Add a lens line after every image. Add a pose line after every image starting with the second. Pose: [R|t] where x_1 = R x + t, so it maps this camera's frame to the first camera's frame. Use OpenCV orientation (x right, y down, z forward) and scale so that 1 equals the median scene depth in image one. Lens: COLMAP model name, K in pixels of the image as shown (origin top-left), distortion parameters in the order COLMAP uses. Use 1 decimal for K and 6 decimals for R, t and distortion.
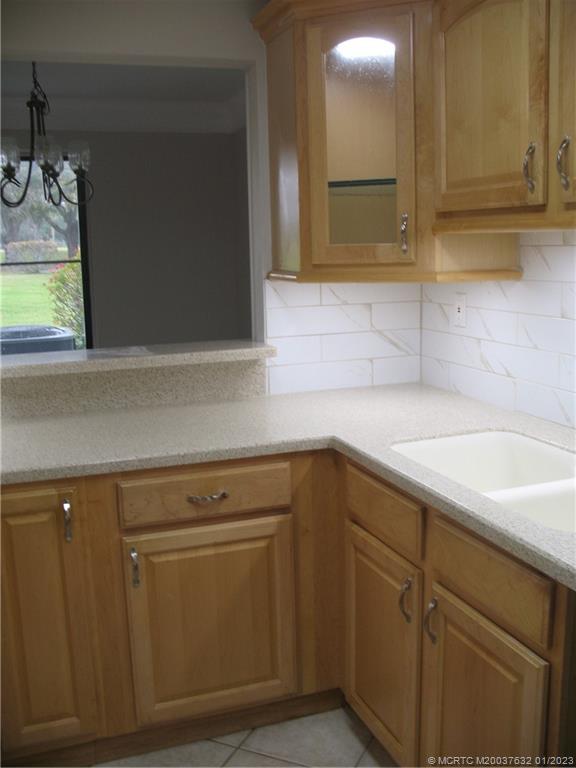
lens RADIAL K [[785.8, 0, 289.5], [0, 785.8, 382.4], [0, 0, 1]] dist [-0.135136, 0.000000]
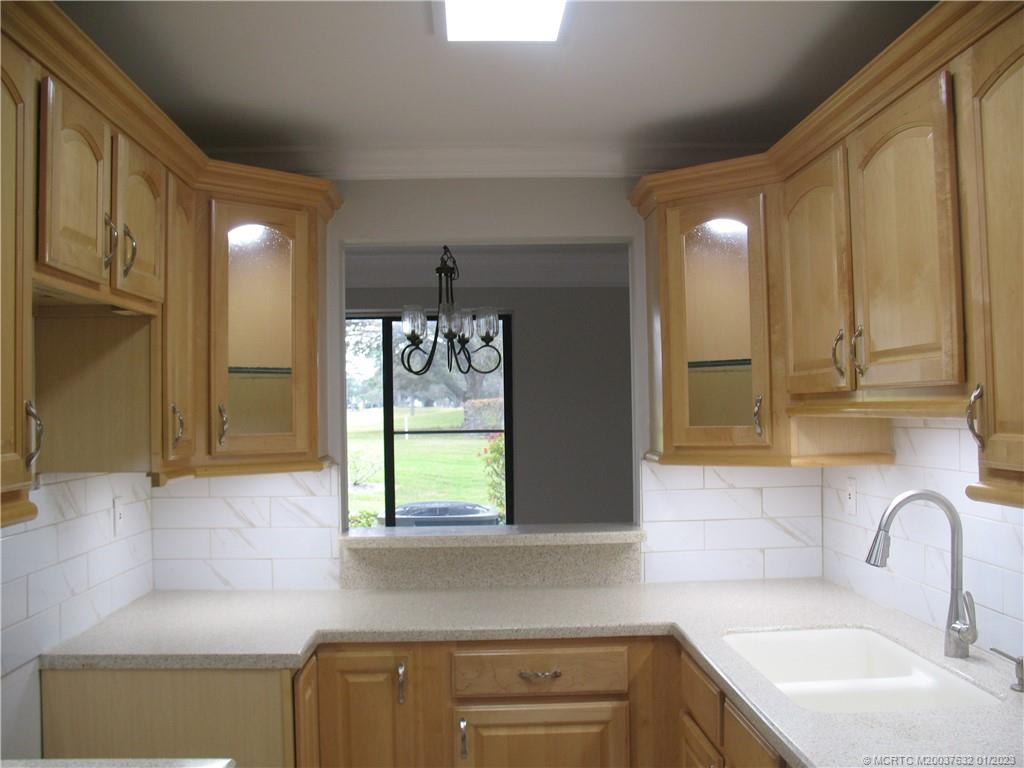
lens RADIAL K [[1047.8, 0, 509.9], [0, 1047.8, 383.8], [0, 0, 1]] dist [-0.135136, 0.000000]
pose [[0.951172, -0.002418, -0.308650, 0.248172], [-0.057101, 0.981331, -0.183656, 0.024366], [0.303332, 0.192313, 0.933277, -0.300561]]
